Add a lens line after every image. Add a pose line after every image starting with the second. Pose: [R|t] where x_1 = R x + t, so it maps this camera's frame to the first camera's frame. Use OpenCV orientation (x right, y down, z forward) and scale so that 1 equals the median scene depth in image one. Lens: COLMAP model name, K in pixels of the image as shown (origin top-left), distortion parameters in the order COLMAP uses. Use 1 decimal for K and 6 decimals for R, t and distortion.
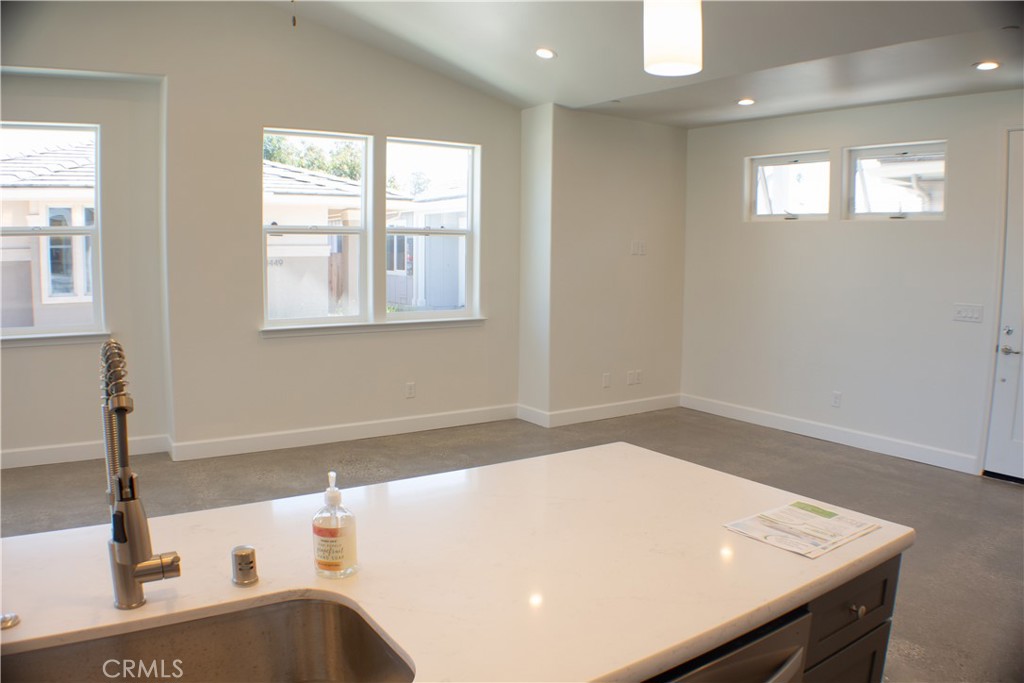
lens RADIAL K [[730.4, 0, 500.0], [0, 730.4, 344.6], [0, 0, 1]] dist [-0.216862, 0.068543]
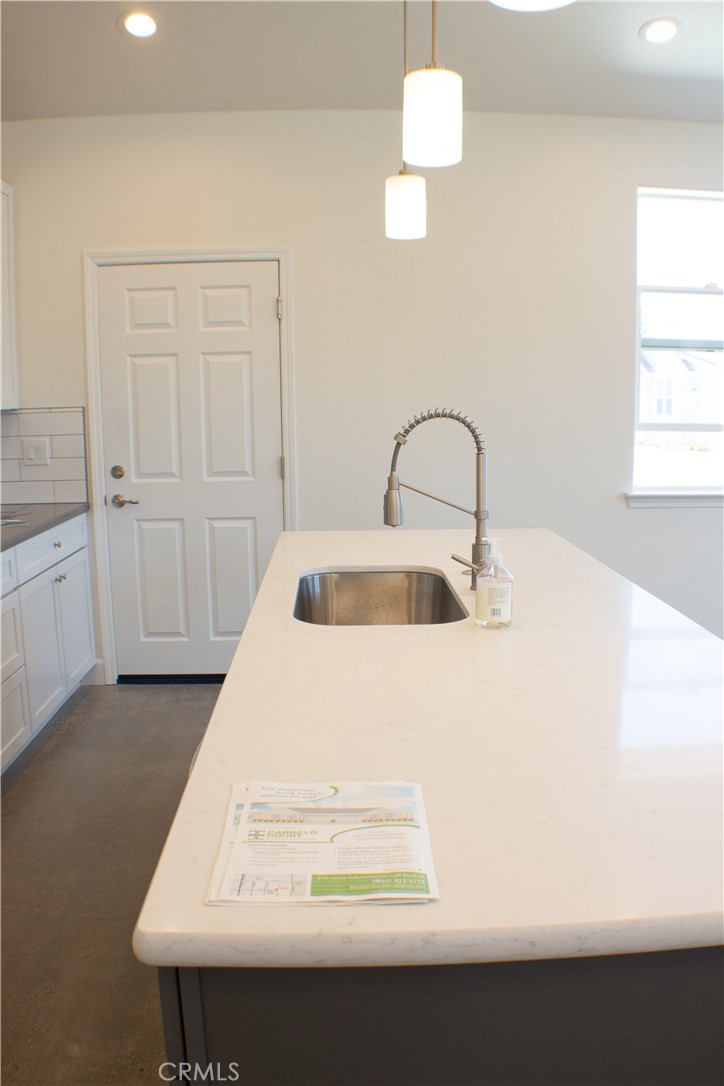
lens RADIAL K [[895.3, 0, 375.0], [0, 895.3, 549.3], [0, 0, 1]] dist [-0.213485, 0.075132]
pose [[-0.511315, 0.138743, -0.848120, 0.301357], [-0.105458, 0.969294, 0.222144, -0.028700], [0.852898, 0.203027, -0.480983, 0.417719]]
